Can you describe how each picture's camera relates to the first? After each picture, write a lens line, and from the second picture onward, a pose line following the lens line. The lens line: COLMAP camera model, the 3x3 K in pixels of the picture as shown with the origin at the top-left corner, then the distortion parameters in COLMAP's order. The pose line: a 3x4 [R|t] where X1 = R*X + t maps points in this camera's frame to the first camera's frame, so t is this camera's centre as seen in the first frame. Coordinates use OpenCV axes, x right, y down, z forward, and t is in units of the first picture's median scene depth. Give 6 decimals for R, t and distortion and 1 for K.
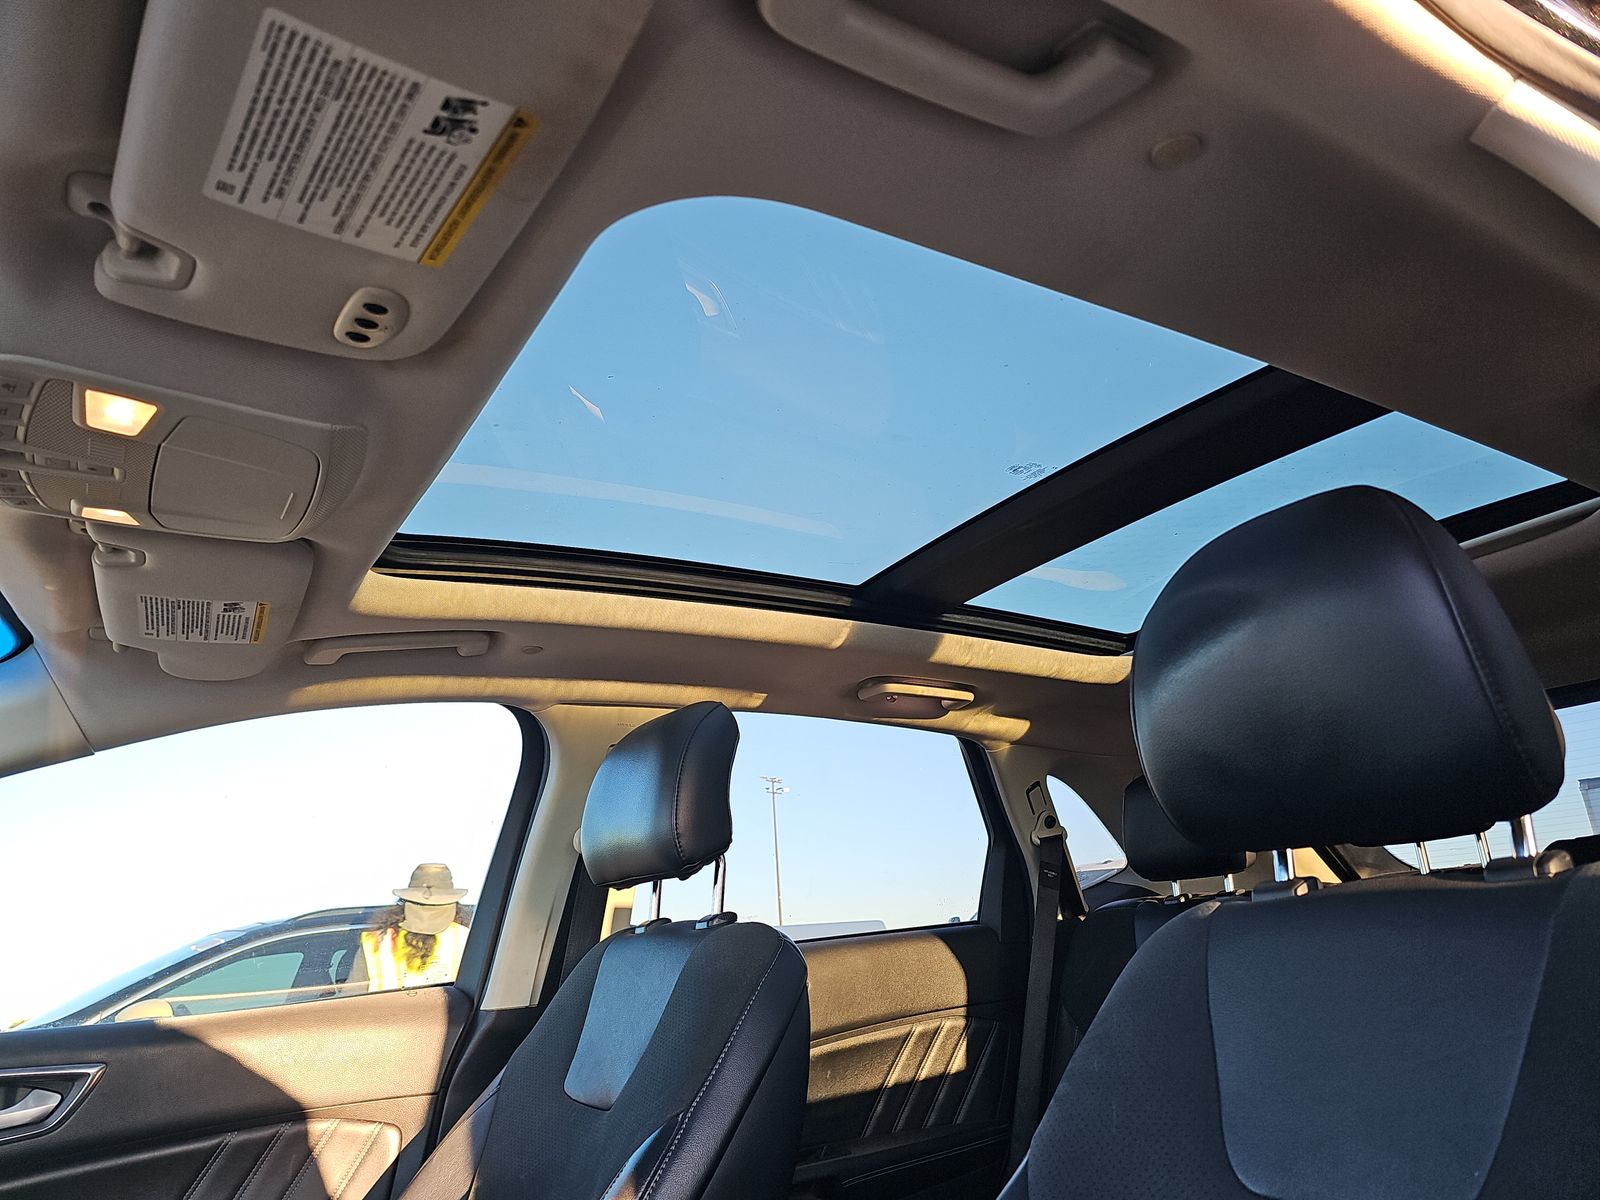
lens RADIAL K [[1042.3, 0, 801.2], [0, 1042.3, 600.7], [0, 0, 1]] dist [0.007406, -0.001738]
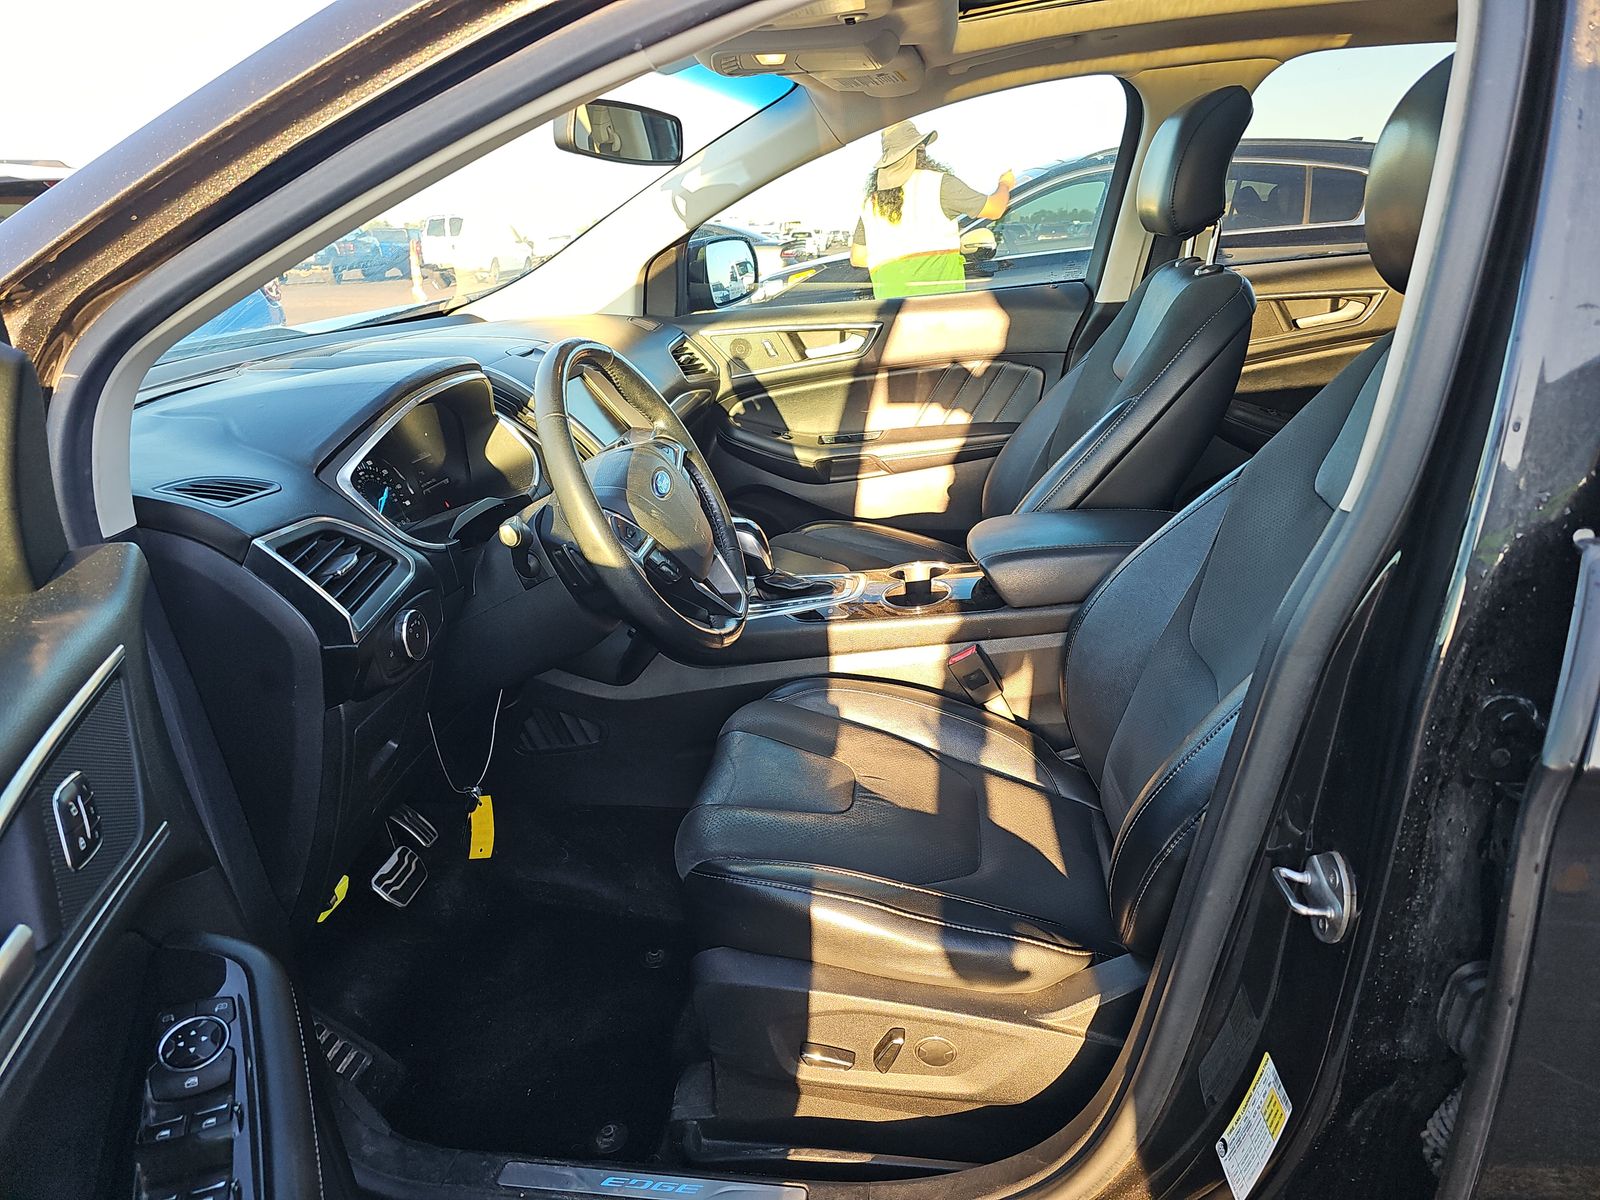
lens RADIAL K [[1042.3, 0, 799.5], [0, 1042.3, 600.4], [0, 0, 1]] dist [0.007406, -0.001738]
pose [[0.744482, 0.260099, -0.614894, 0.398531], [0.221185, 0.772897, 0.594733, -0.249654], [0.629939, -0.578774, 0.517878, -0.267365]]
